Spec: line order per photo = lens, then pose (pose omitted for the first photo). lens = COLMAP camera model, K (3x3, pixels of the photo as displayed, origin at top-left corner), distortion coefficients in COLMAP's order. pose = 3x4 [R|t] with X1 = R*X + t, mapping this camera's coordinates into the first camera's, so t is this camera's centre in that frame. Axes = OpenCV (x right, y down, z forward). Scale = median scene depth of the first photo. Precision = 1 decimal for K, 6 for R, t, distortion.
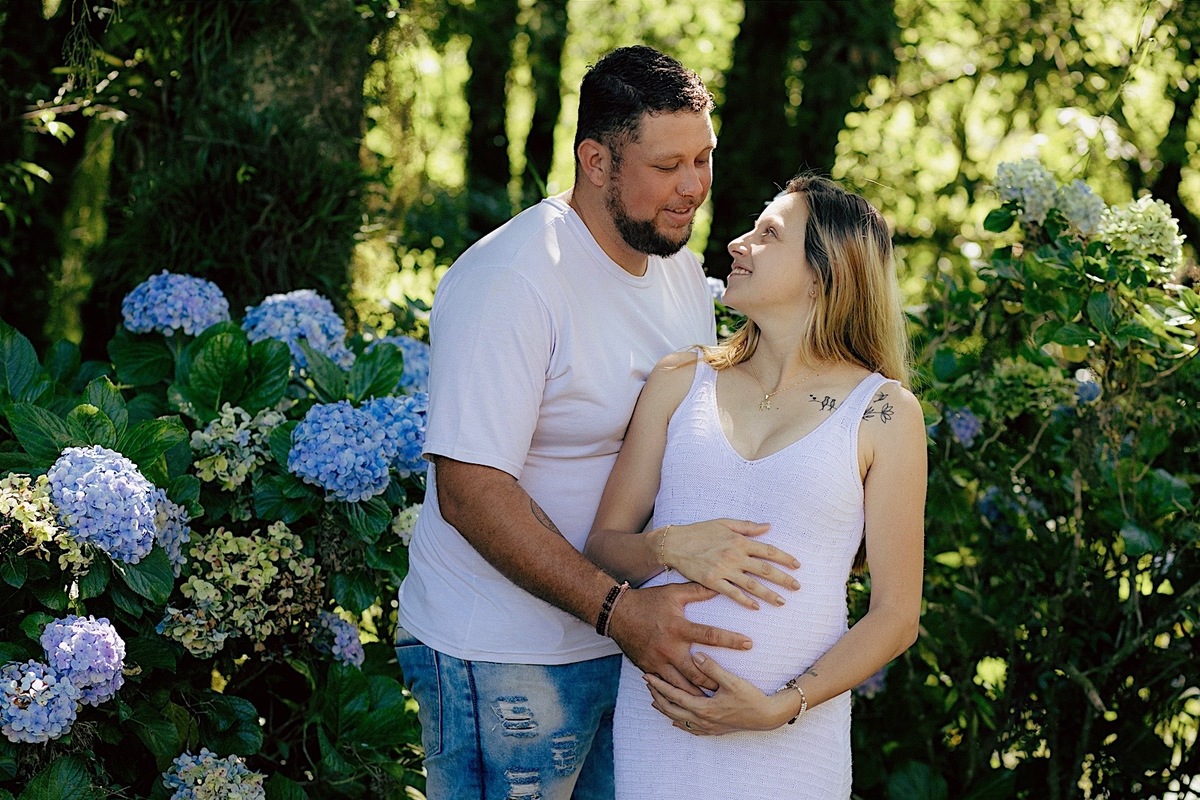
lens RADIAL K [[2961.6, 0, 595.0], [0, 2961.6, 393.5], [0, 0, 1]] dist [-0.141186, 0.000000]
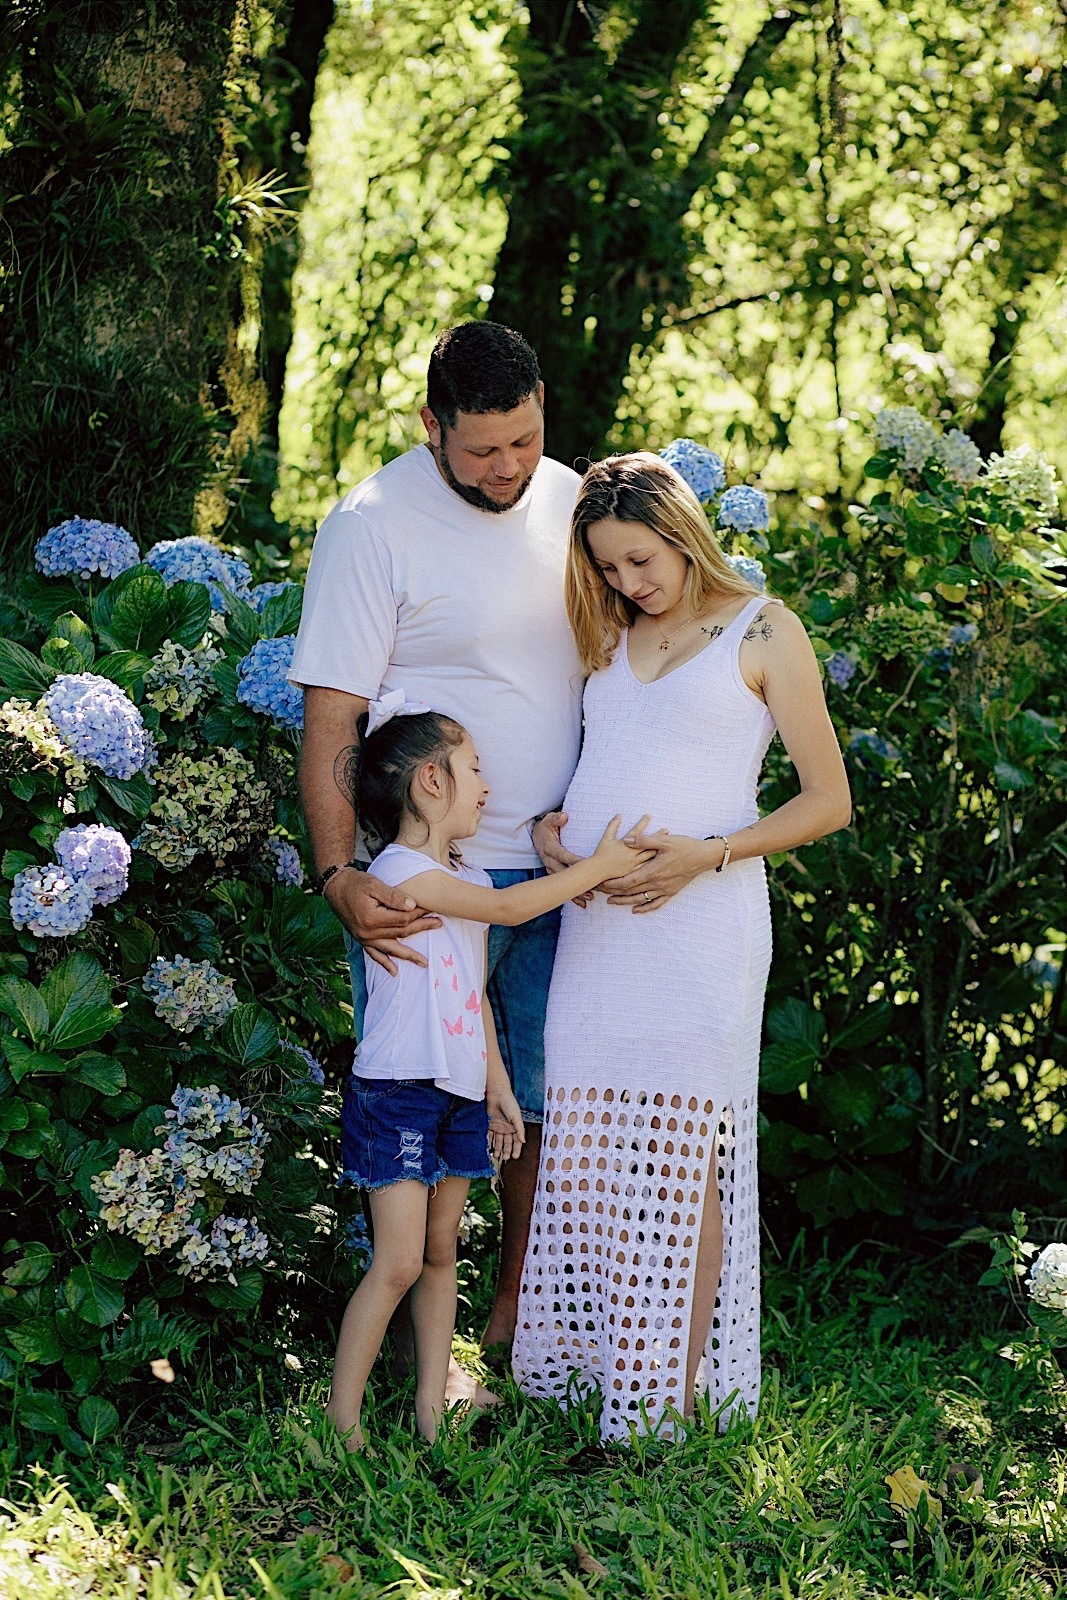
lens RADIAL K [[3948.7, 0, 537.5], [0, 3948.7, 801.4], [0, 0, 1]] dist [-0.141186, 0.000000]
pose [[0.996061, -0.006333, 0.088441, -0.106929], [0.004104, 0.999670, 0.025372, 0.023301], [-0.088572, -0.024909, 0.995758, -0.375220]]
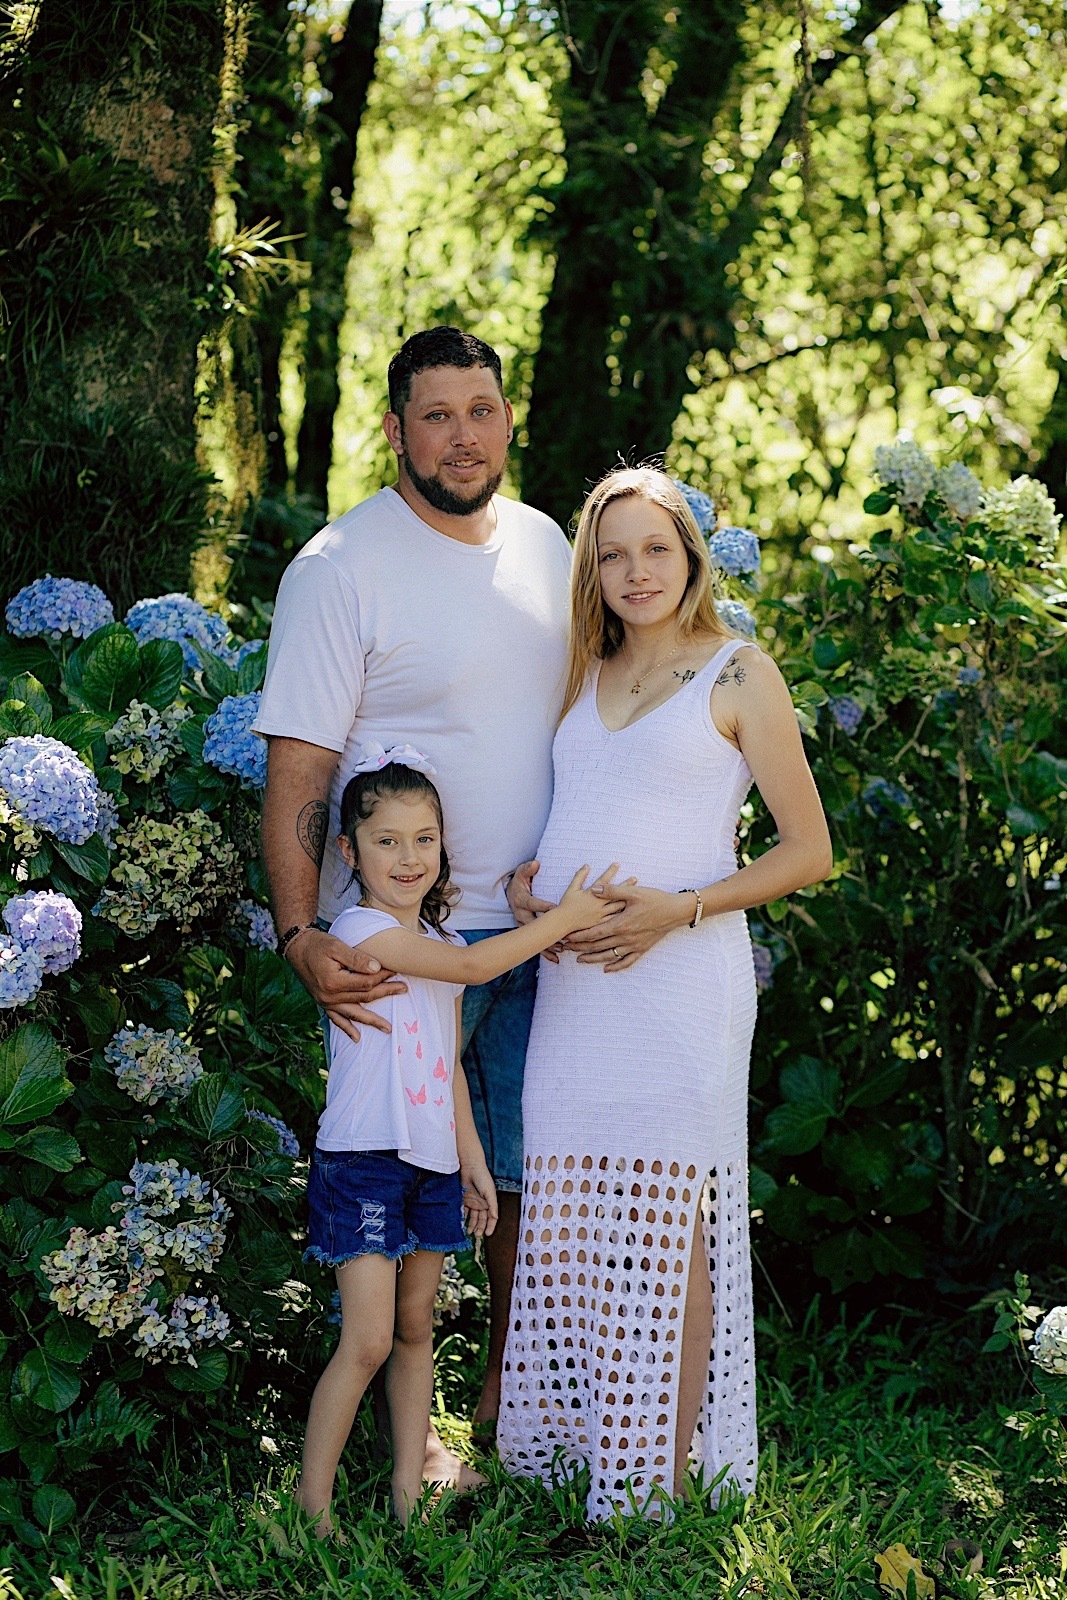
lens RADIAL K [[3948.7, 0, 533.1], [0, 3948.7, 804.8], [0, 0, 1]] dist [-0.141186, 0.000000]
pose [[0.998016, -0.027563, 0.056609, -0.058973], [0.027036, 0.999584, 0.010056, 0.026899], [-0.056863, -0.008506, 0.998346, -0.334380]]
